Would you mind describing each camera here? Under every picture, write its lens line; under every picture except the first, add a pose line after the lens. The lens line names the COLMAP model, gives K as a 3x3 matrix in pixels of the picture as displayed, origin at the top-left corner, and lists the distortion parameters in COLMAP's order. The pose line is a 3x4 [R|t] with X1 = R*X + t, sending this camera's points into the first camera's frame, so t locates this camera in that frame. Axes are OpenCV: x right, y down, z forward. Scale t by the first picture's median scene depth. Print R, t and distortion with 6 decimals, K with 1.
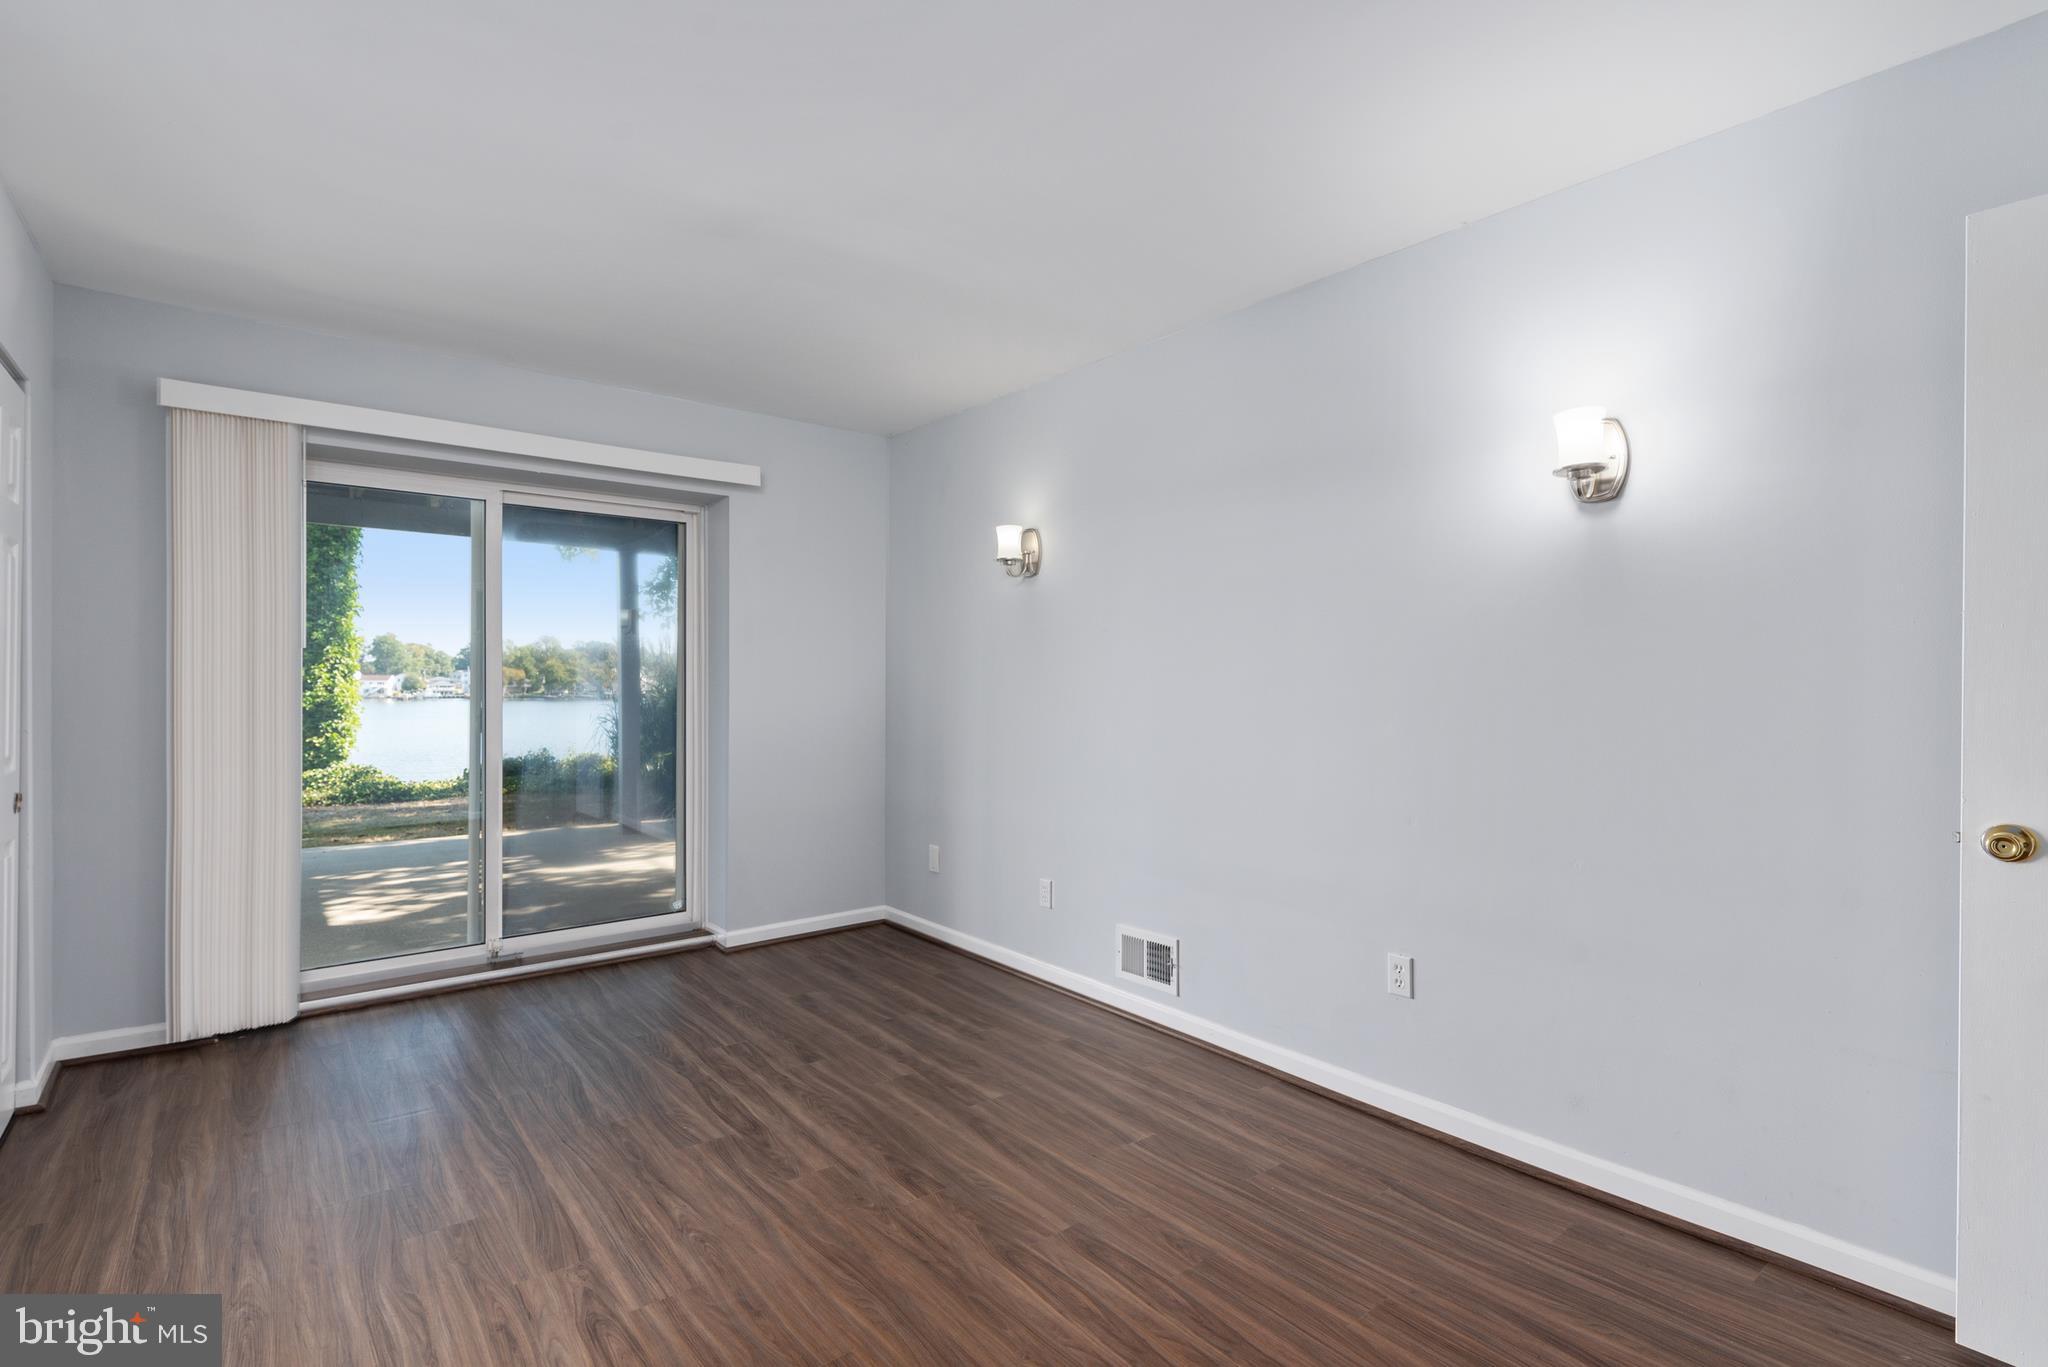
lens RADIAL K [[960.3, 0, 1026.7], [0, 960.3, 682.3], [0, 0, 1]] dist [-0.002052, -0.000429]
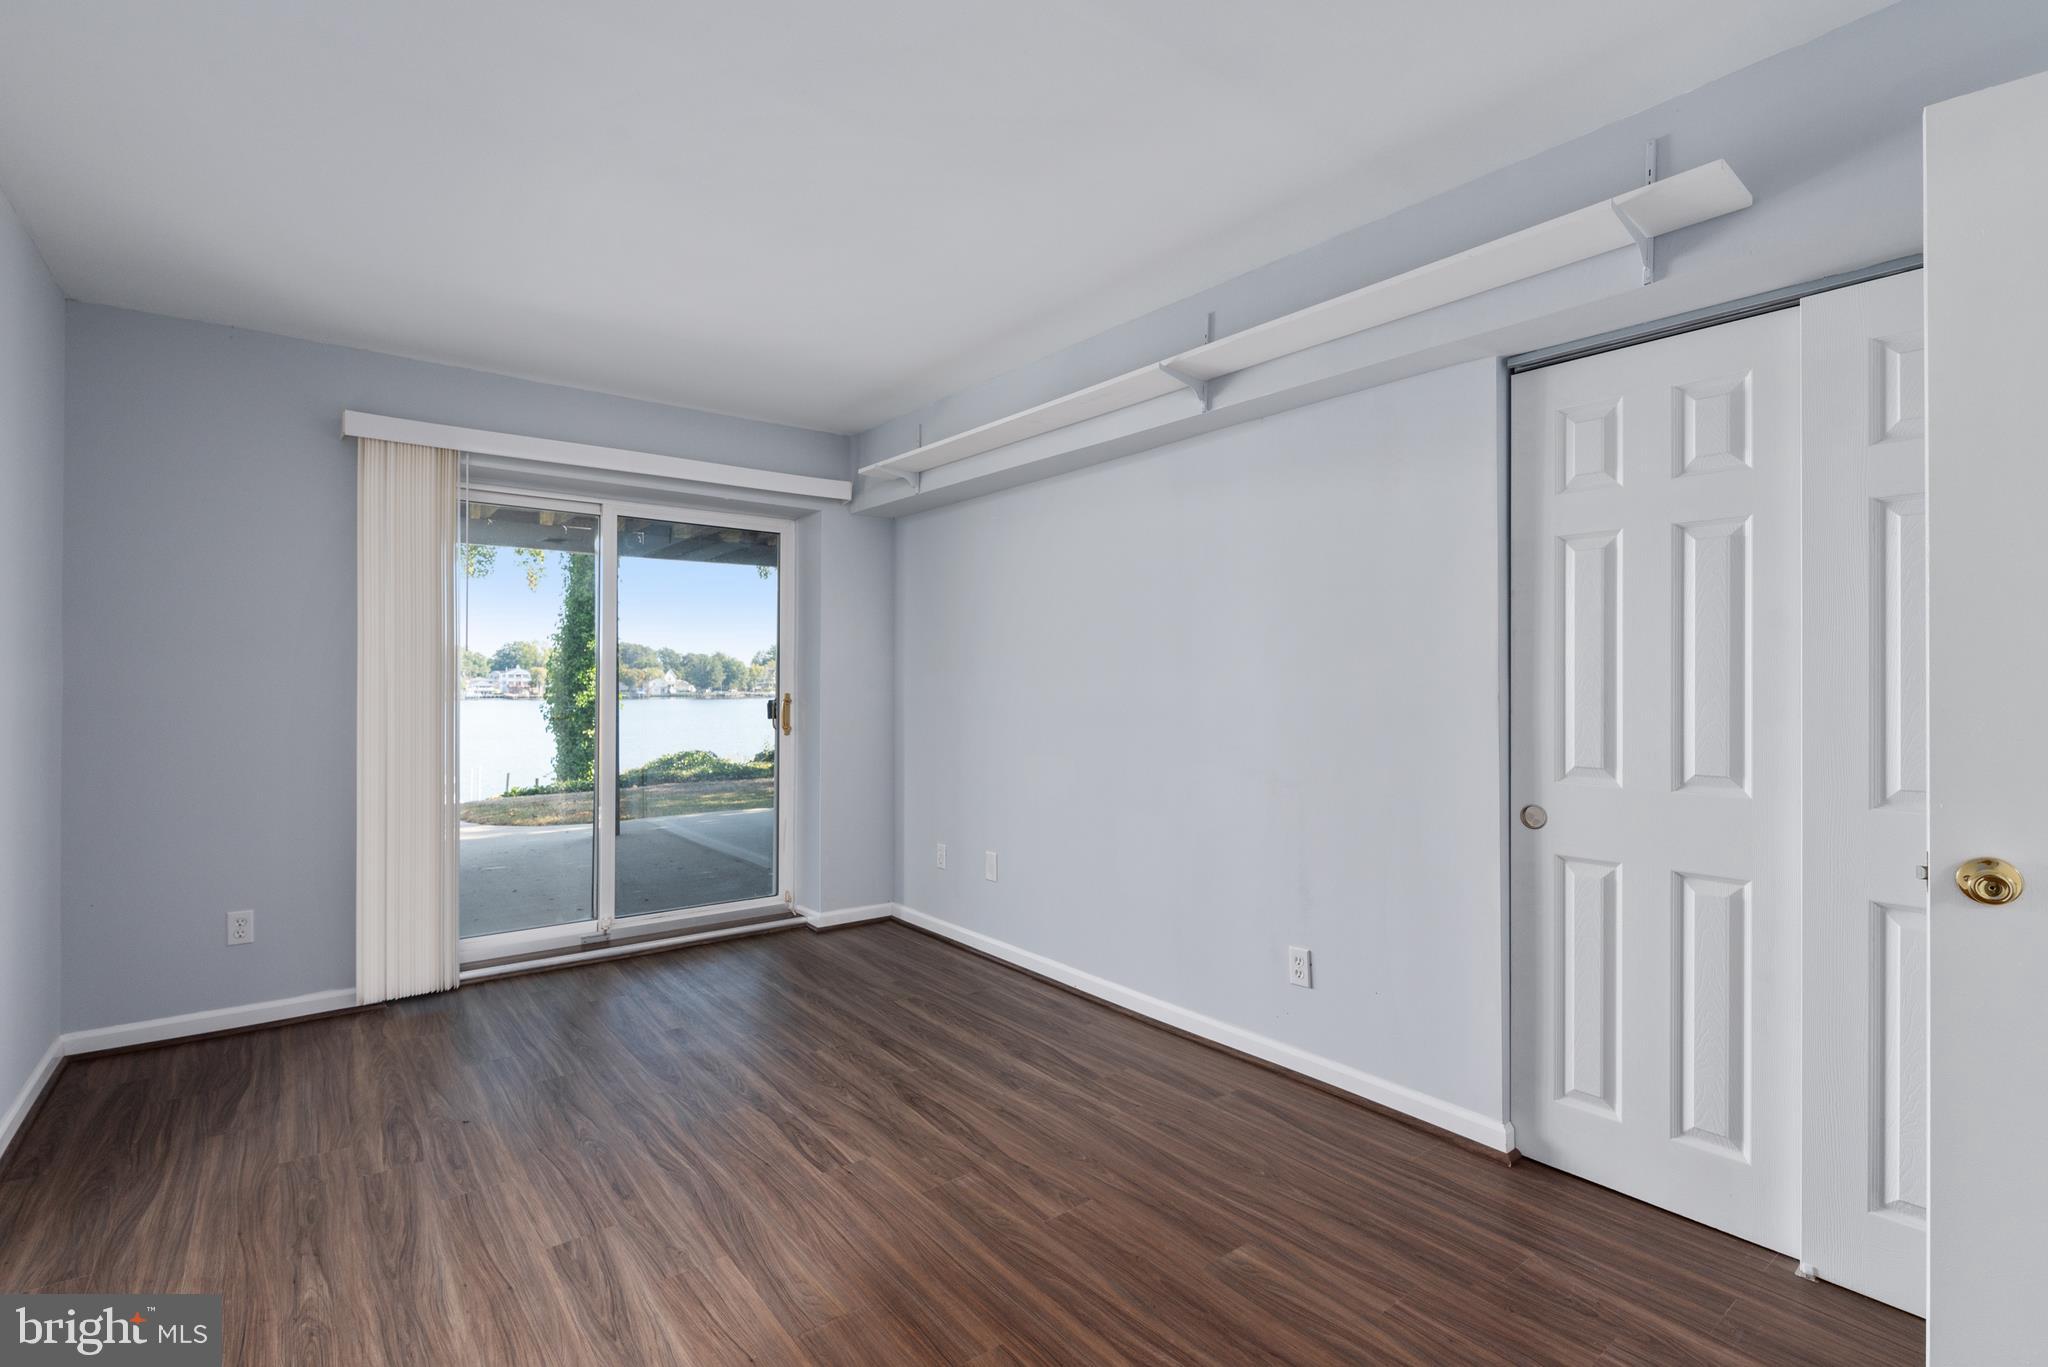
lens RADIAL K [[960.3, 0, 1007.5], [0, 960.3, 690.4], [0, 0, 1]] dist [-0.002052, -0.000429]
pose [[0.999917, -0.000781, -0.012856, -0.111010], [0.000894, 0.999961, 0.008776, -0.000852], [0.012849, -0.008786, 0.999879, -0.098513]]
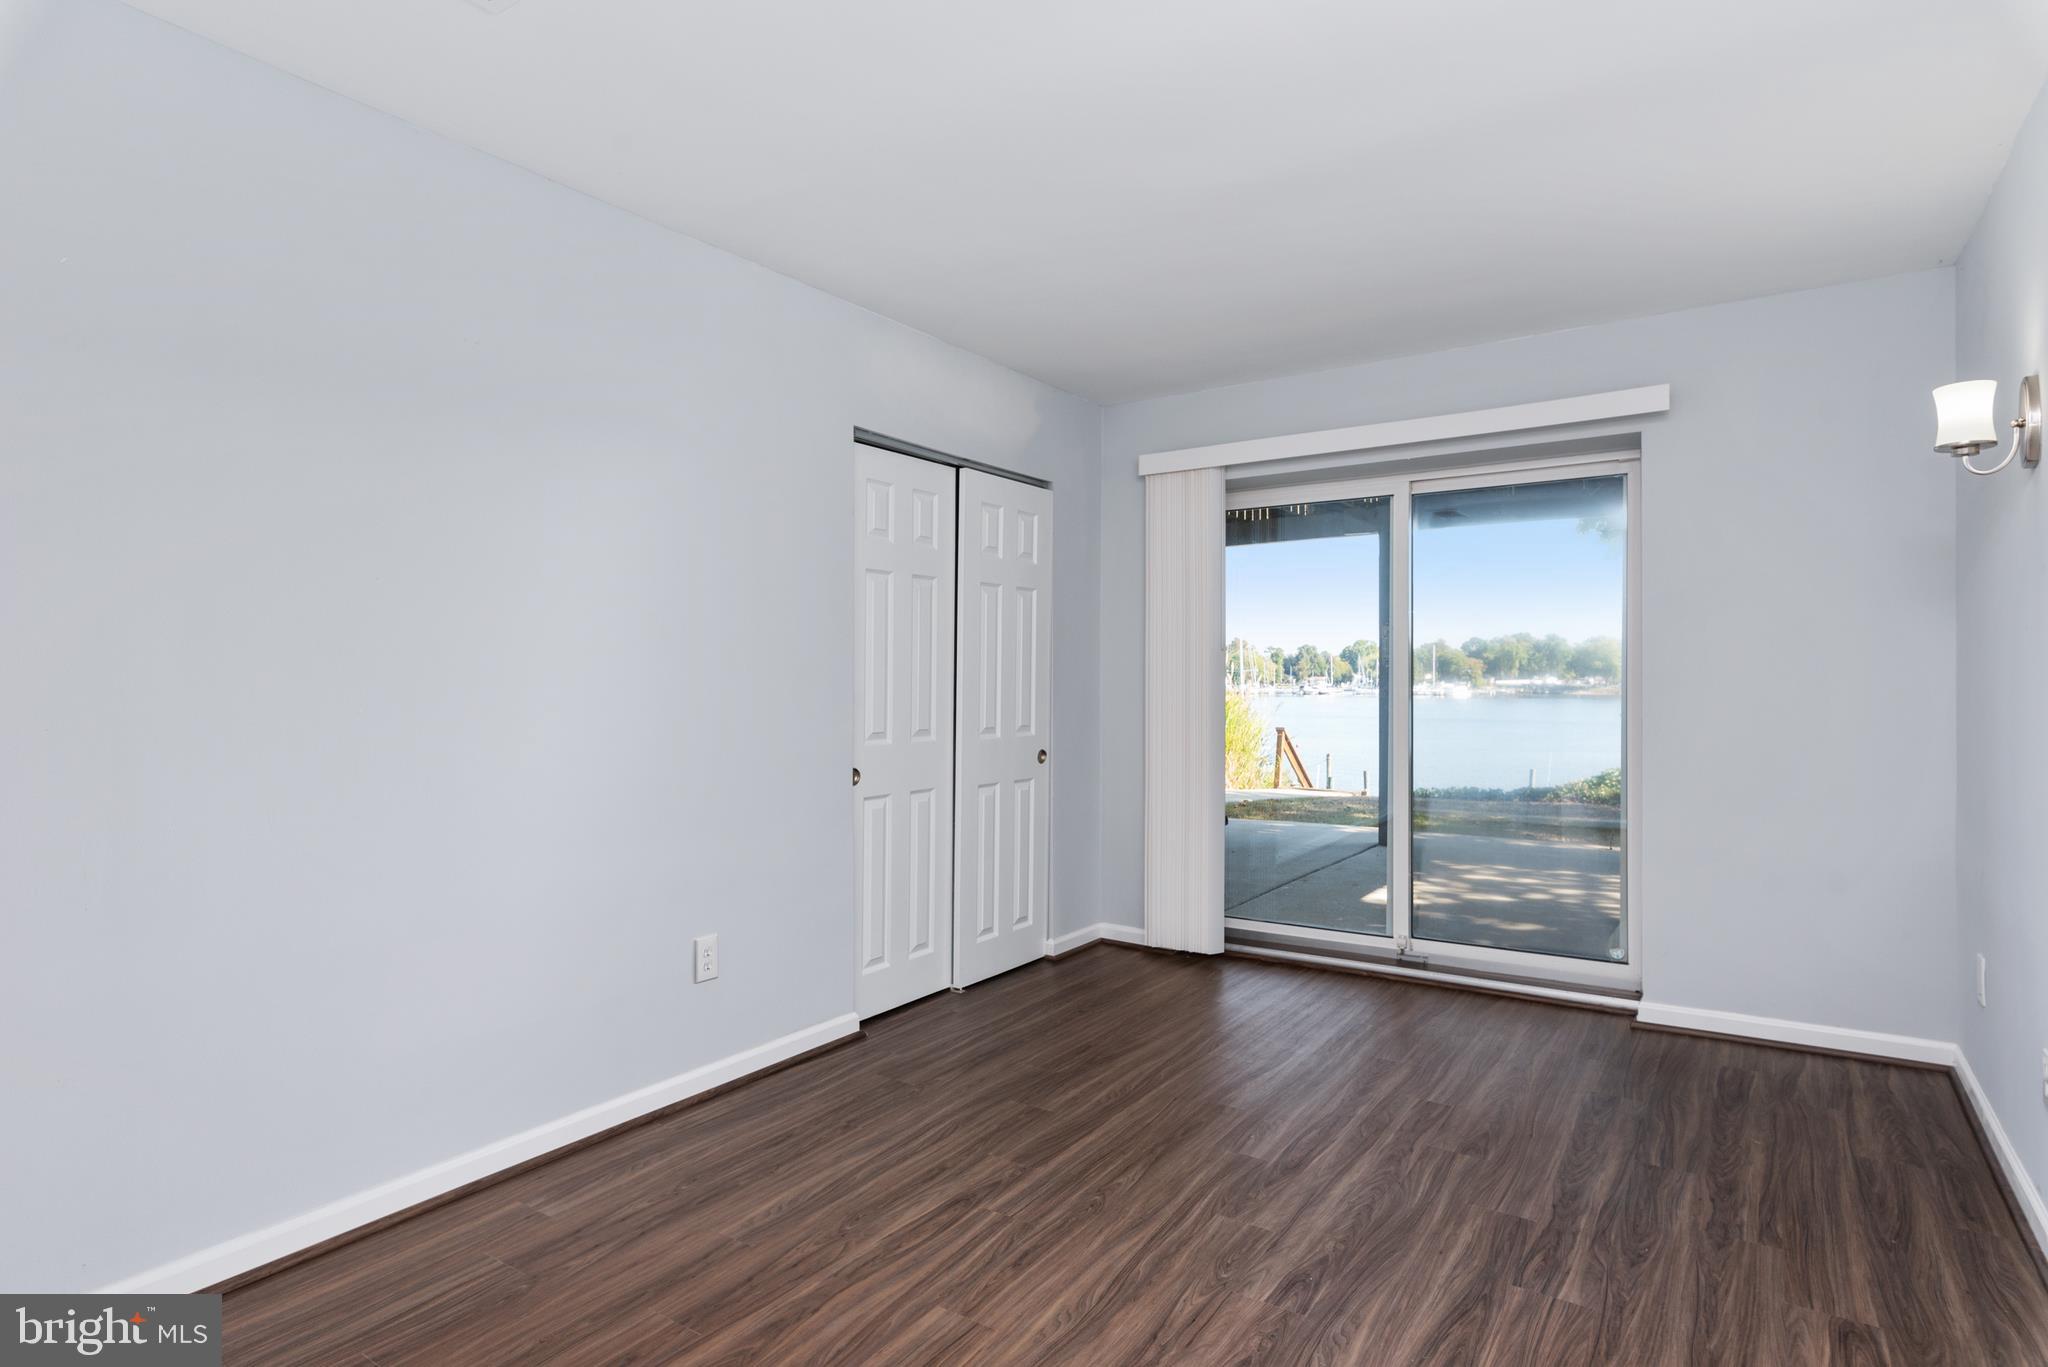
lens RADIAL K [[1081.1, 0, 1022.5], [0, 1081.1, 680.8], [0, 0, 1]] dist [0.000465, 0.001063]
pose [[0.295904, -0.004476, -0.955207, 0.472088], [0.003646, 0.999987, -0.003556, 0.007647], [0.955211, -0.002431, 0.295916, 0.353930]]
